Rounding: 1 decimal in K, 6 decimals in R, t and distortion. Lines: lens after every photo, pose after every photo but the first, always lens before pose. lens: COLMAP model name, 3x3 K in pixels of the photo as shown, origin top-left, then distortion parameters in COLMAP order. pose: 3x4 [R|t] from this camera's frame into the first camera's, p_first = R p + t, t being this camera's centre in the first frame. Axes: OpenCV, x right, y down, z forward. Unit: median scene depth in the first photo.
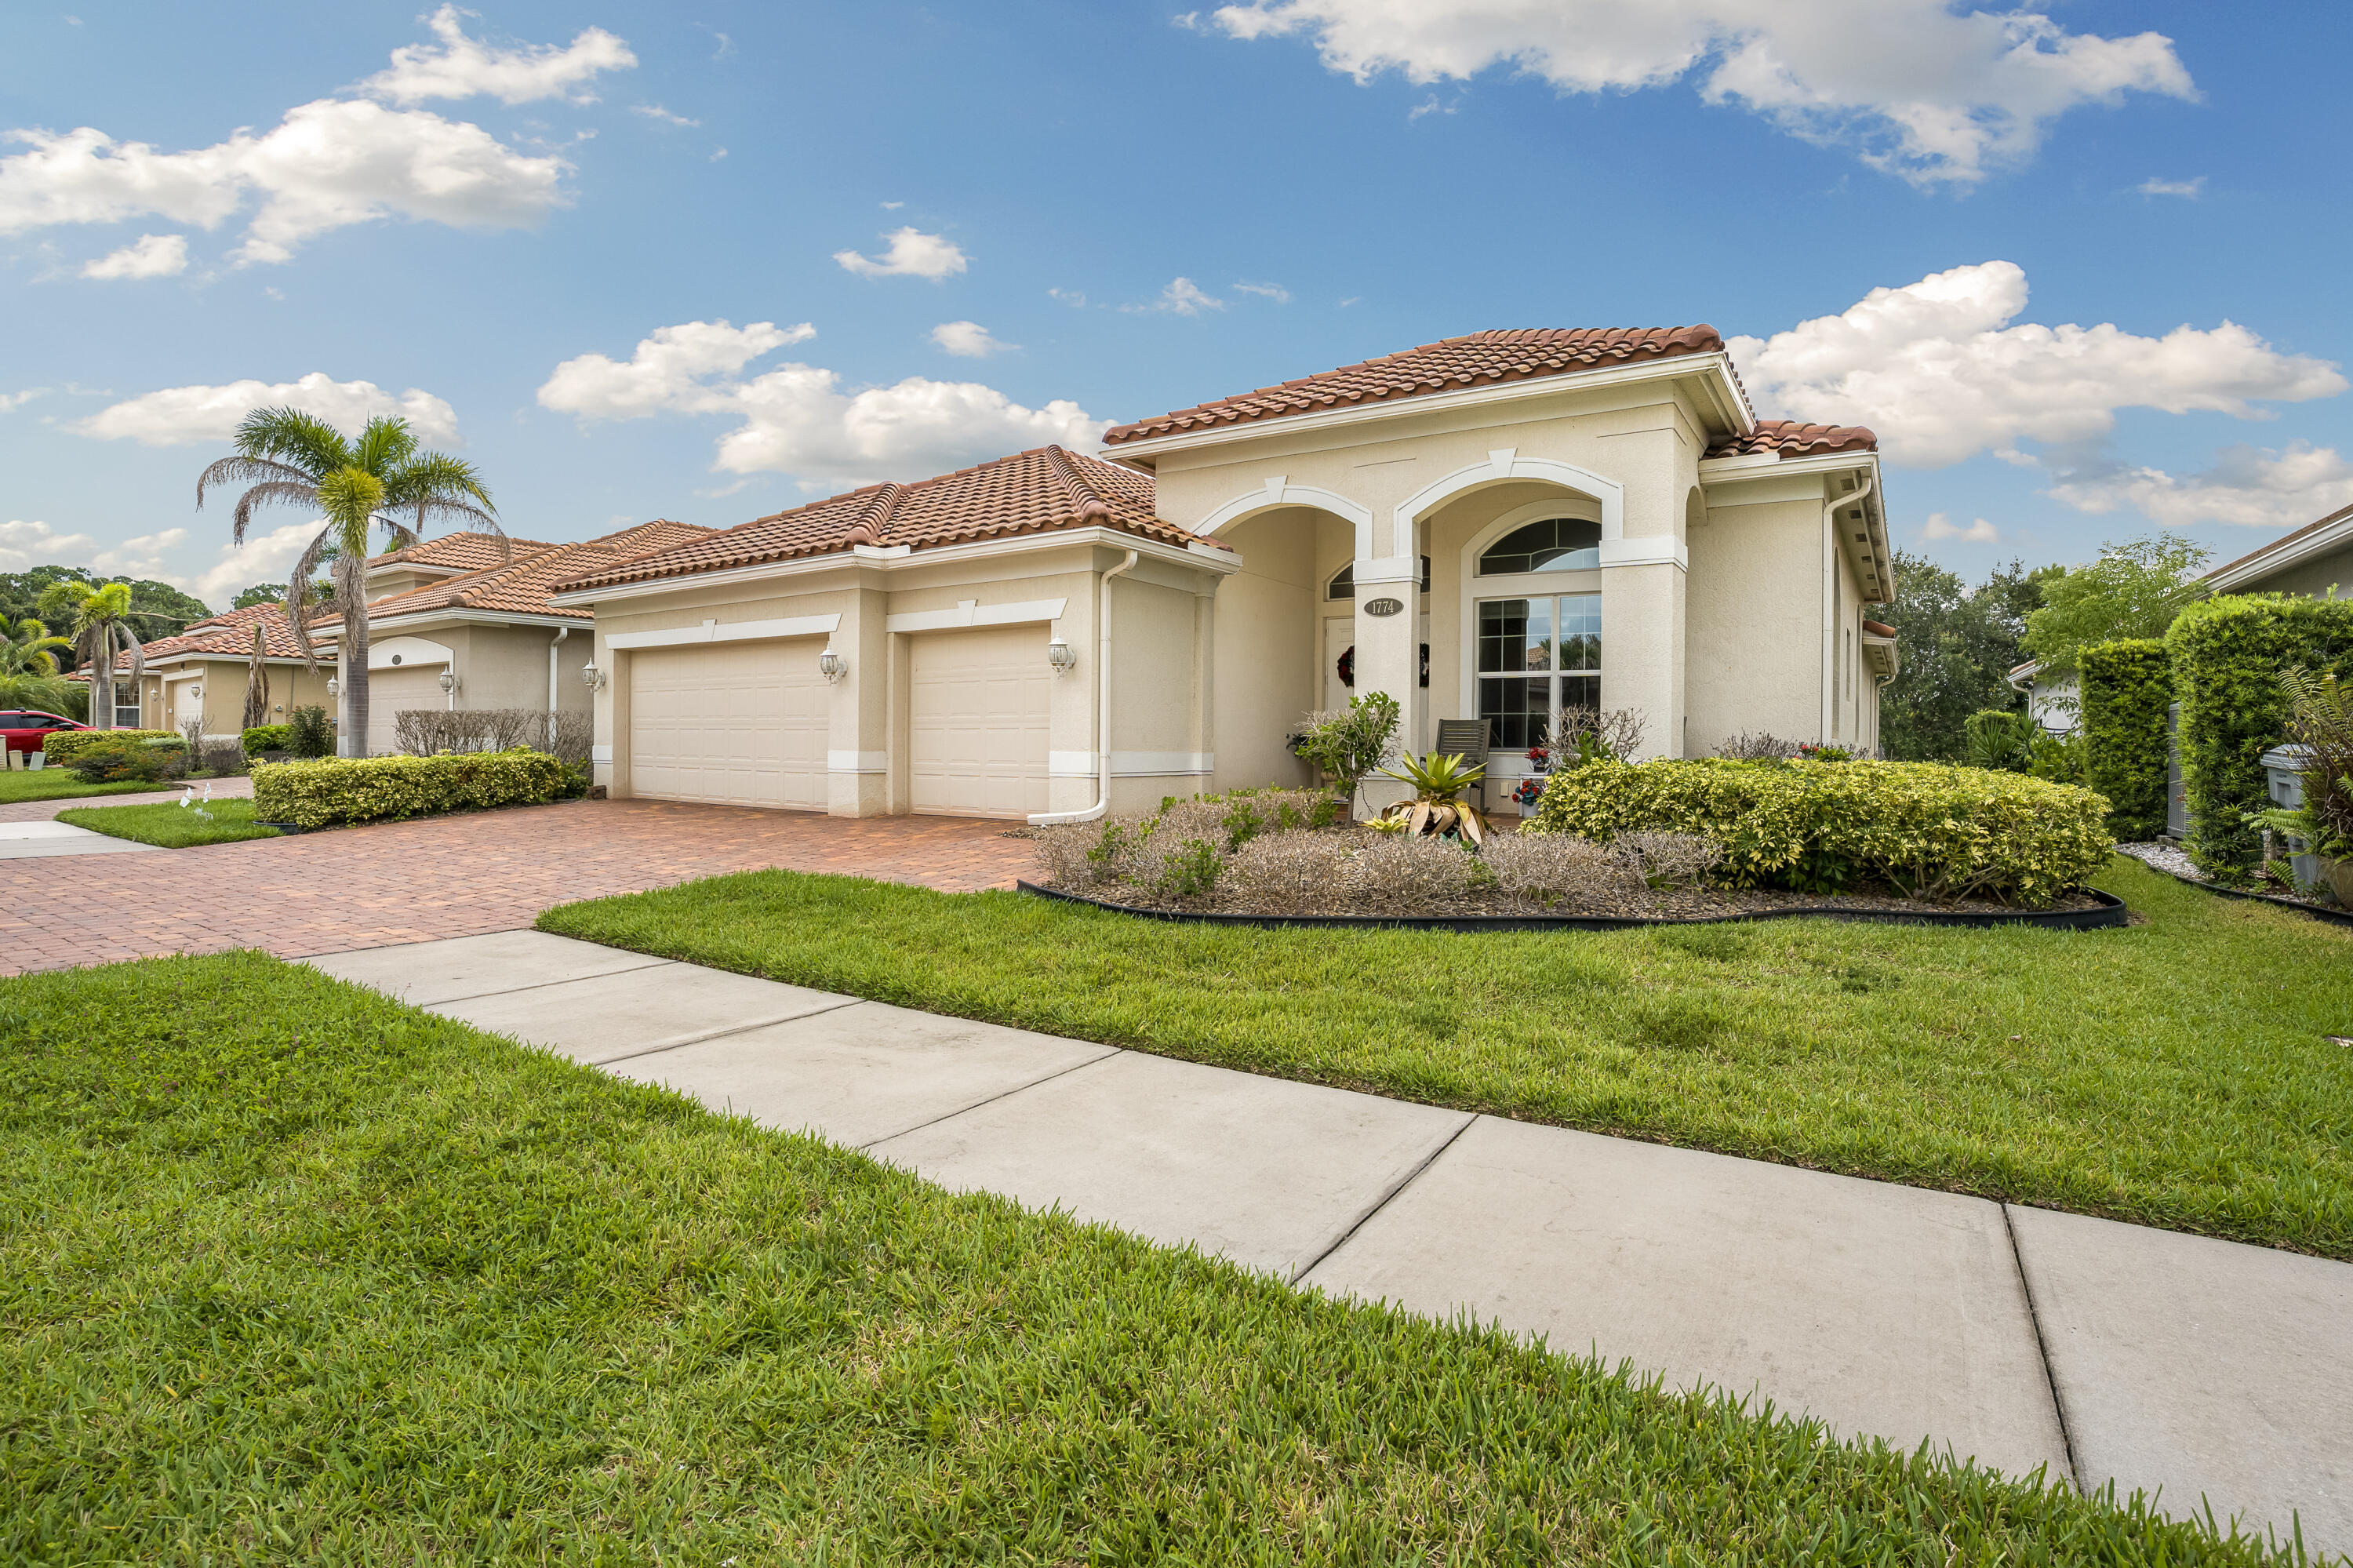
lens RADIAL K [[1075.7, 0, 1176.6], [0, 1075.7, 765.3], [0, 0, 1]] dist [-0.051553, 0.000825]
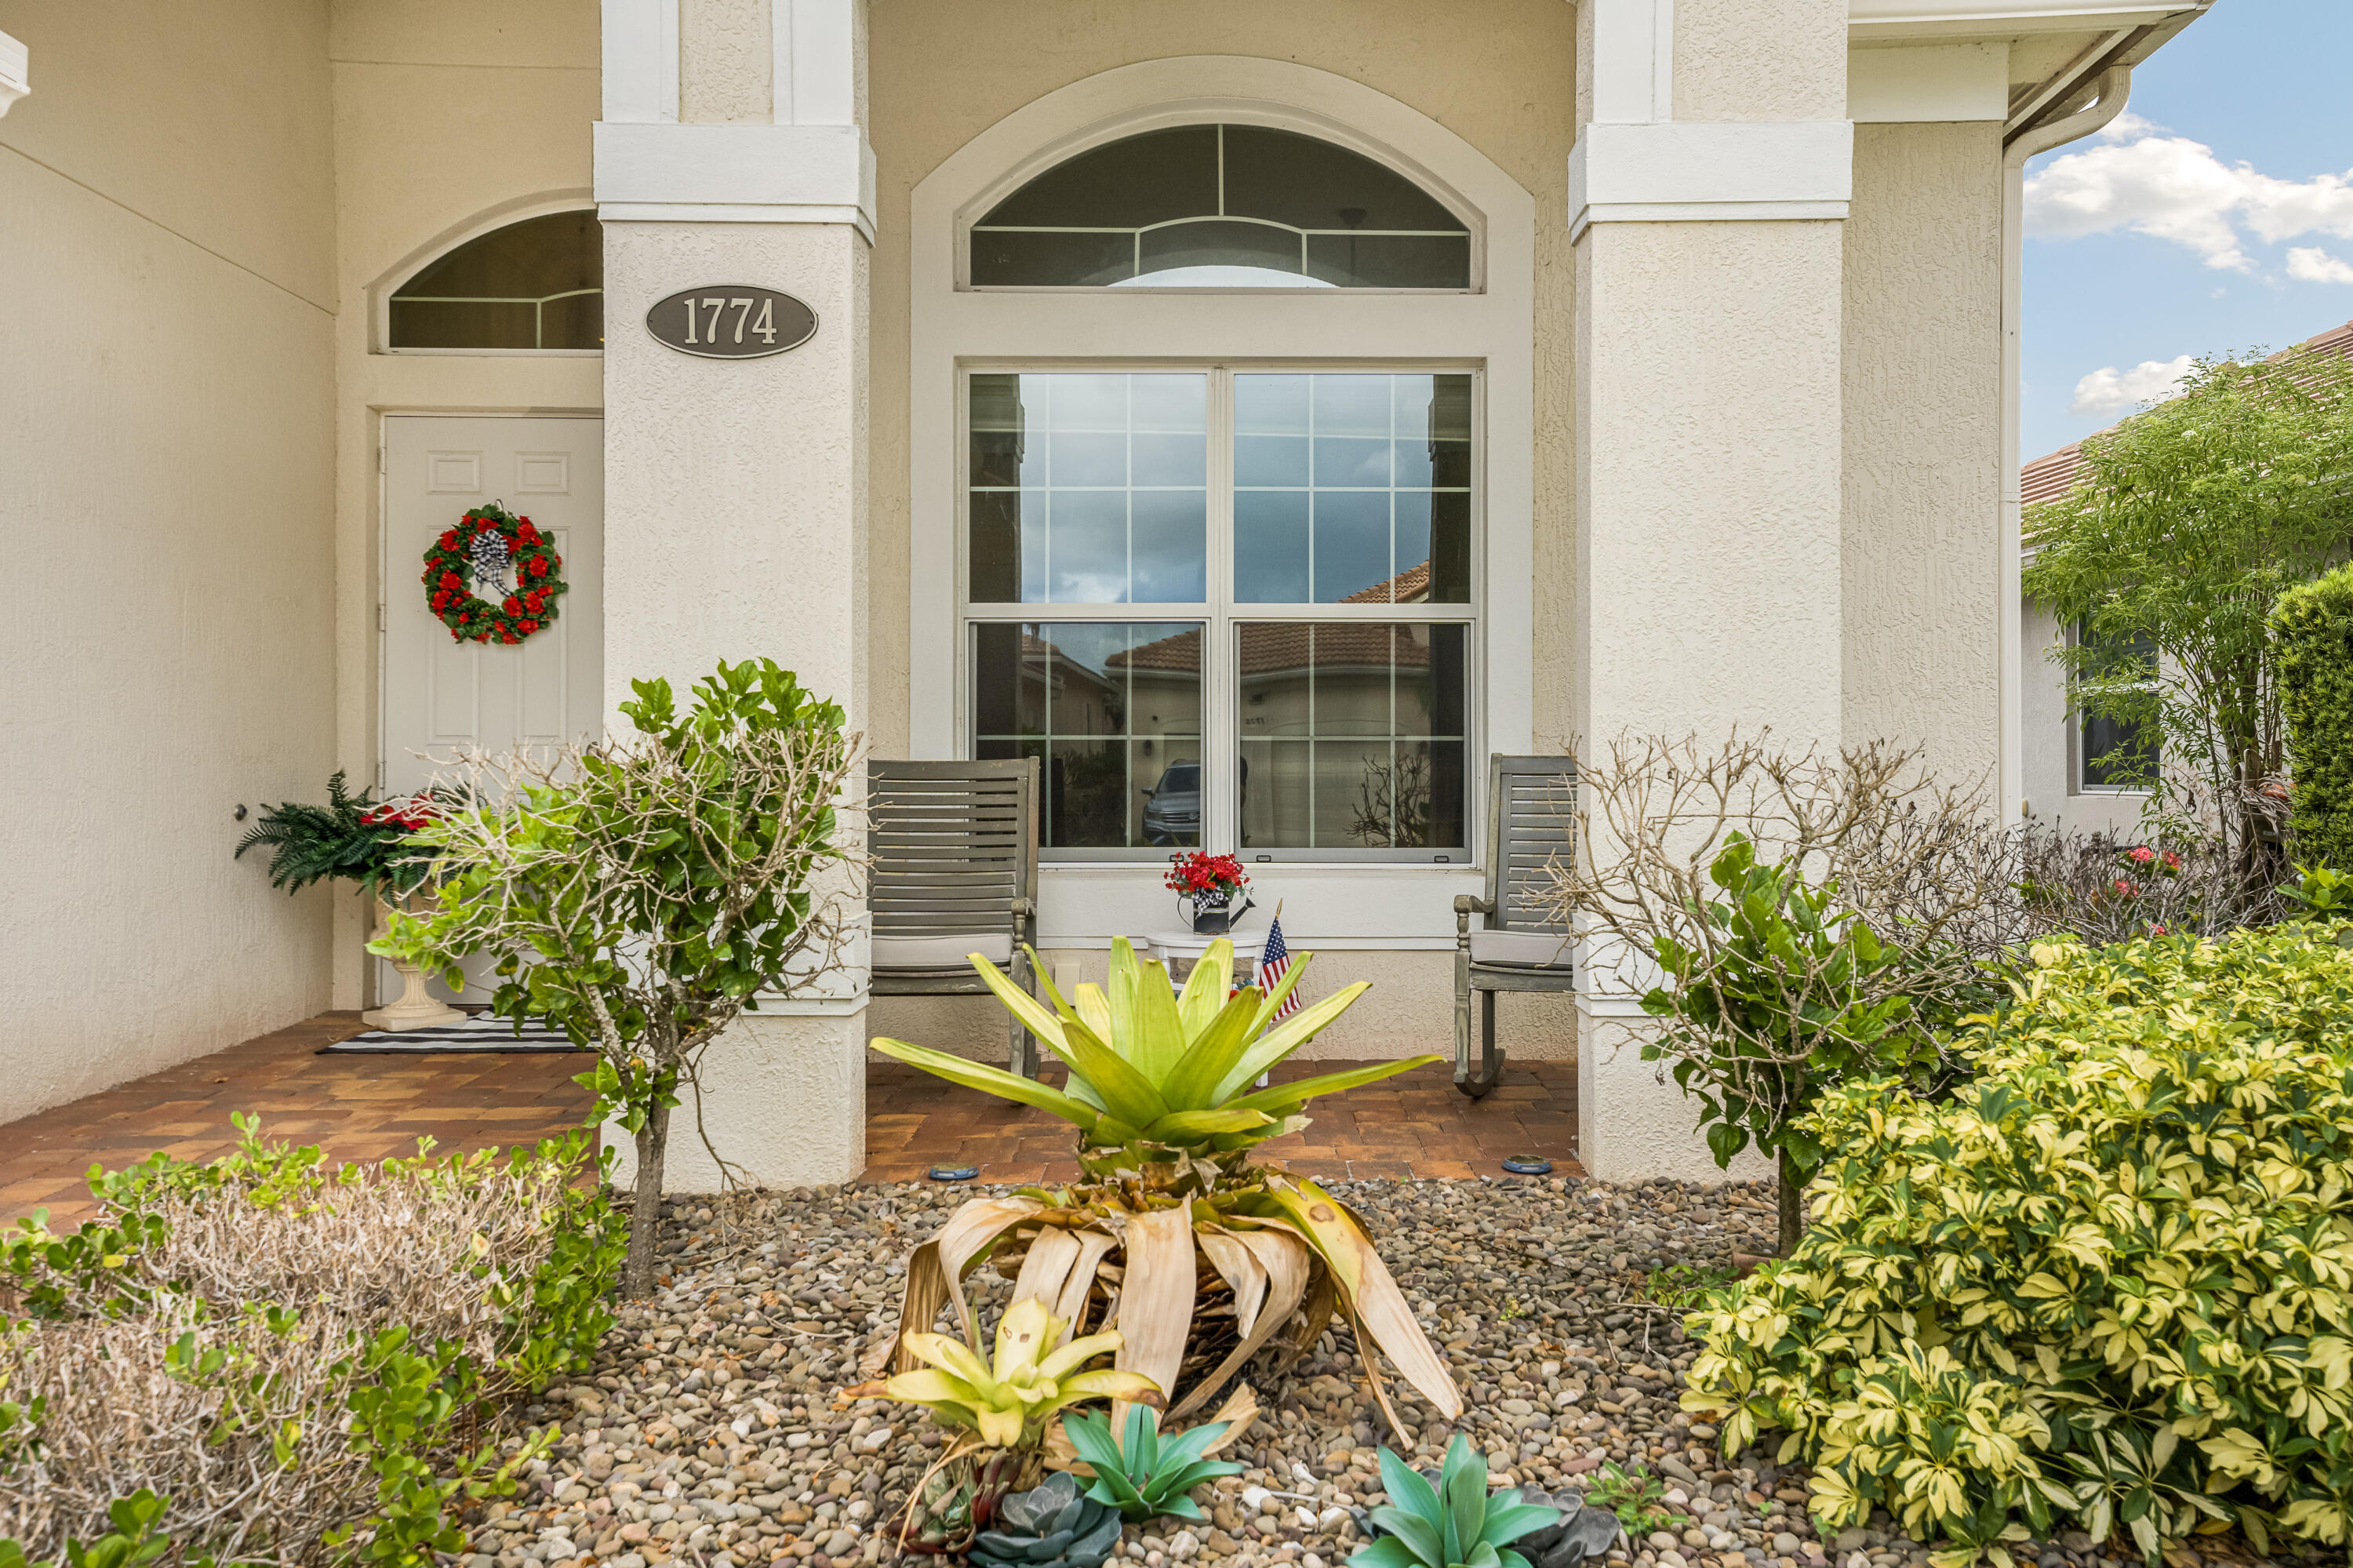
lens RADIAL K [[1800.1, 0, 1176.5], [0, 1800.1, 784.0], [0, 0, 1]] dist [0.008247, 0.002874]
pose [[0.807640, -0.022635, 0.589241, 0.026077], [0.026798, 0.999639, 0.001669, -0.036135], [-0.589067, 0.014443, 0.807955, 0.576497]]
